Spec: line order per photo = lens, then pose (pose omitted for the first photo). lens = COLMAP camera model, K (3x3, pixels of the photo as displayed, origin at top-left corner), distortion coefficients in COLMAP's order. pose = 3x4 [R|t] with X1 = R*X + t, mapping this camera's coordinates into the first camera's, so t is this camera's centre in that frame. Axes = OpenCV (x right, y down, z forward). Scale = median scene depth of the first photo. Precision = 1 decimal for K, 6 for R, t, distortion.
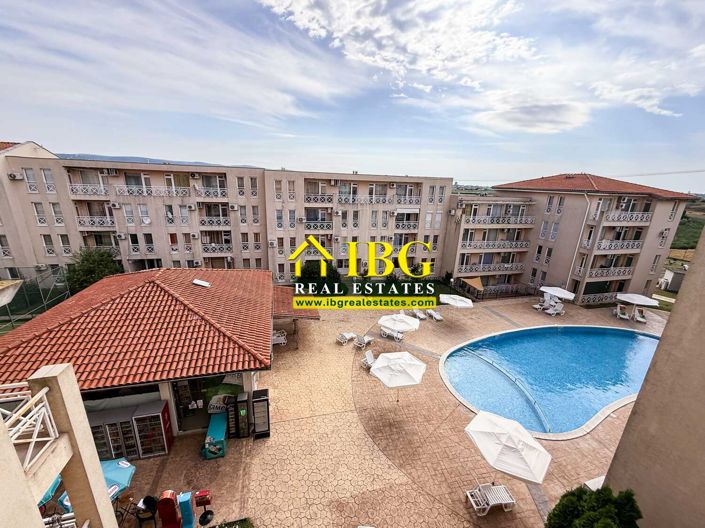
lens RADIAL K [[279.4, 0, 351.4], [0, 279.4, 263.9], [0, 0, 1]] dist [-0.001564, 0.000061]
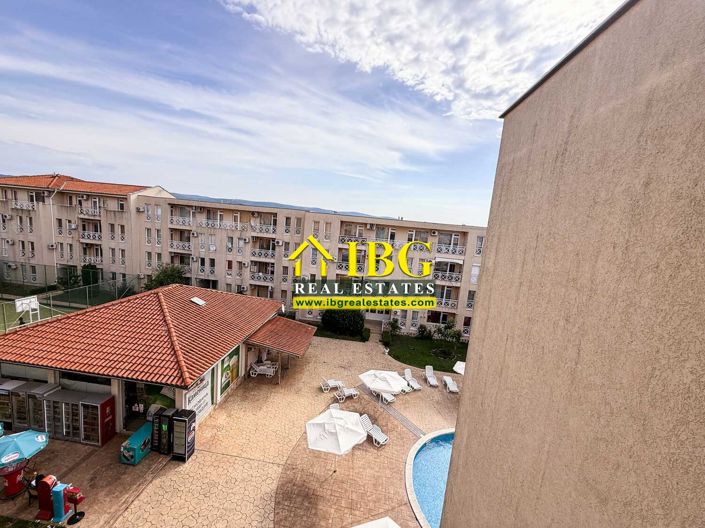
lens RADIAL K [[279.4, 0, 352.8], [0, 279.4, 263.0], [0, 0, 1]] dist [-0.001564, 0.000061]
pose [[0.938786, 0.094624, -0.331250, 0.235242], [-0.148559, 0.978736, -0.141444, -0.008841], [0.310822, 0.181995, 0.932881, 0.060450]]
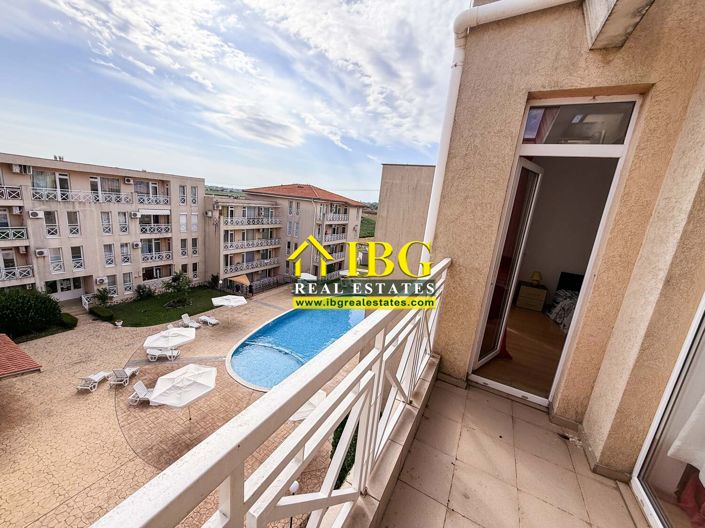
lens RADIAL K [[279.4, 0, 351.5], [0, 279.4, 264.0], [0, 0, 1]] dist [-0.001564, 0.000061]
pose [[0.672438, -0.127357, 0.729114, -0.044410], [0.130335, 0.990067, 0.052736, 0.003146], [-0.728588, 0.059567, 0.682357, -0.025149]]
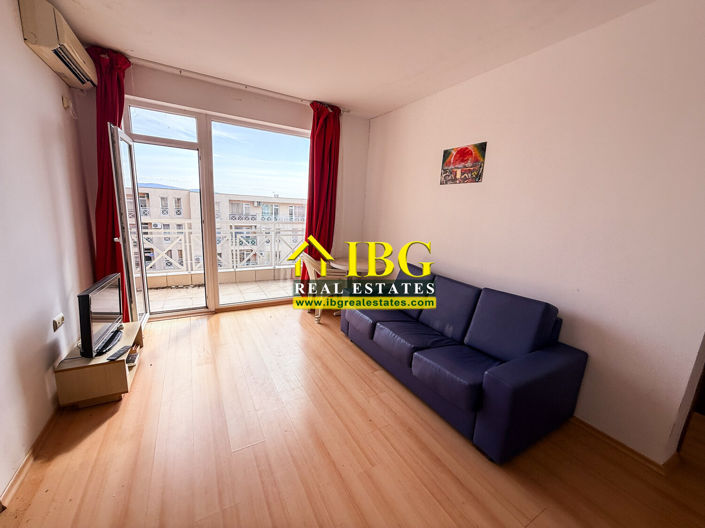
lens RADIAL K [[279.4, 0, 351.7], [0, 279.4, 265.4], [0, 0, 1]] dist [-0.001564, 0.000061]
pose [[0.965256, -0.035612, 0.258868, 0.006493], [0.054061, 0.996452, -0.064502, 0.053544], [-0.255653, 0.076255, 0.963757, -0.179898]]
